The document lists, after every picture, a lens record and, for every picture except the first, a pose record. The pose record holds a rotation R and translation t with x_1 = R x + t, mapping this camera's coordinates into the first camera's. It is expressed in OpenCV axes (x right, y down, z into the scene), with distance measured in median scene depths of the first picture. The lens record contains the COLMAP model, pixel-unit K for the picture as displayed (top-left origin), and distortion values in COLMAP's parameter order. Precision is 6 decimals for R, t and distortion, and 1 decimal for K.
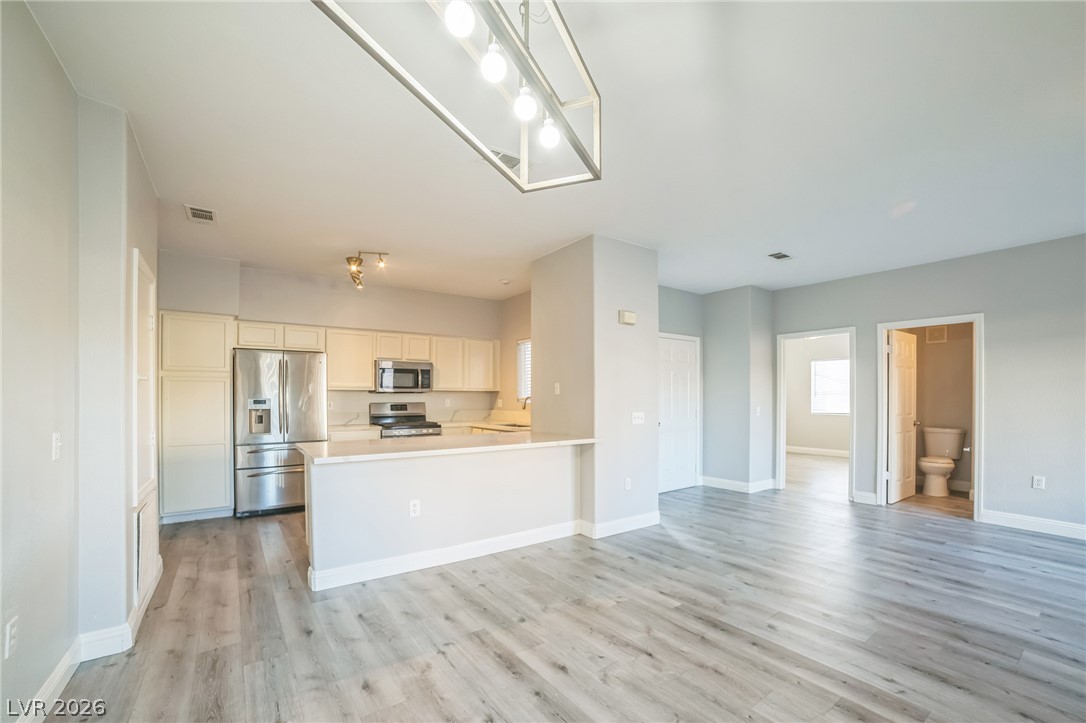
lens RADIAL K [[458.8, 0, 540.9], [0, 458.8, 382.9], [0, 0, 1]] dist [0.001257, 0.000509]
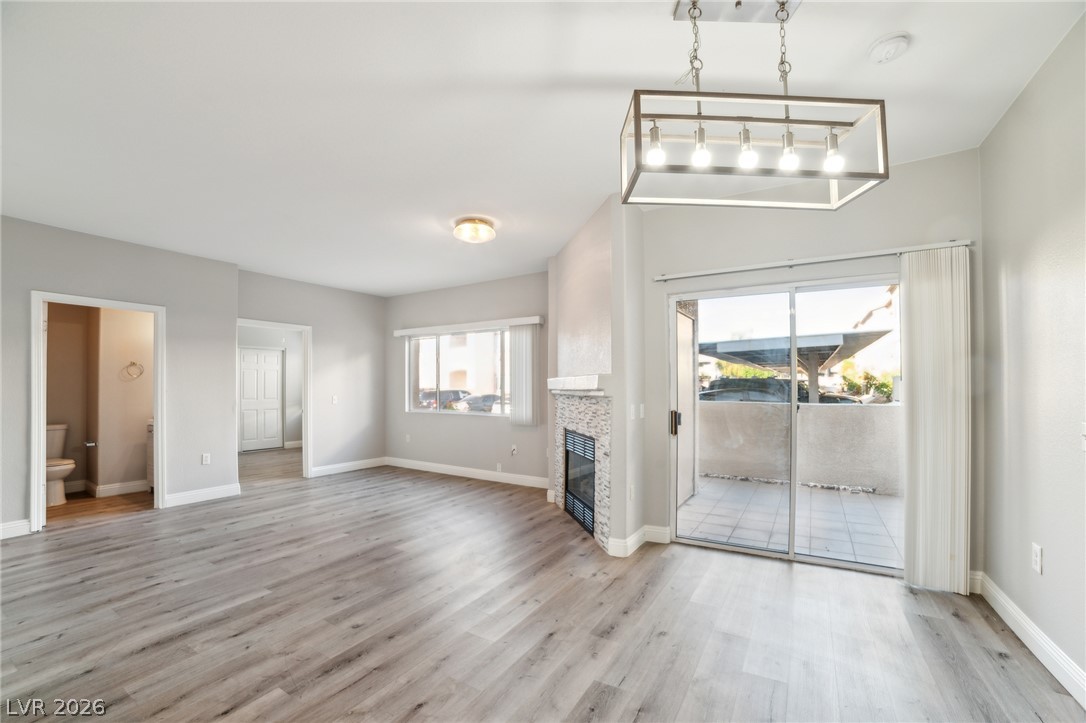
lens RADIAL K [[458.8, 0, 540.9], [0, 458.8, 382.9], [0, 0, 1]] dist [0.001257, 0.000509]
pose [[-0.368936, 0.002005, 0.929452, -0.329205], [-0.026843, 0.999558, -0.012811, 0.010438], [-0.929067, -0.029676, -0.368719, 0.606645]]
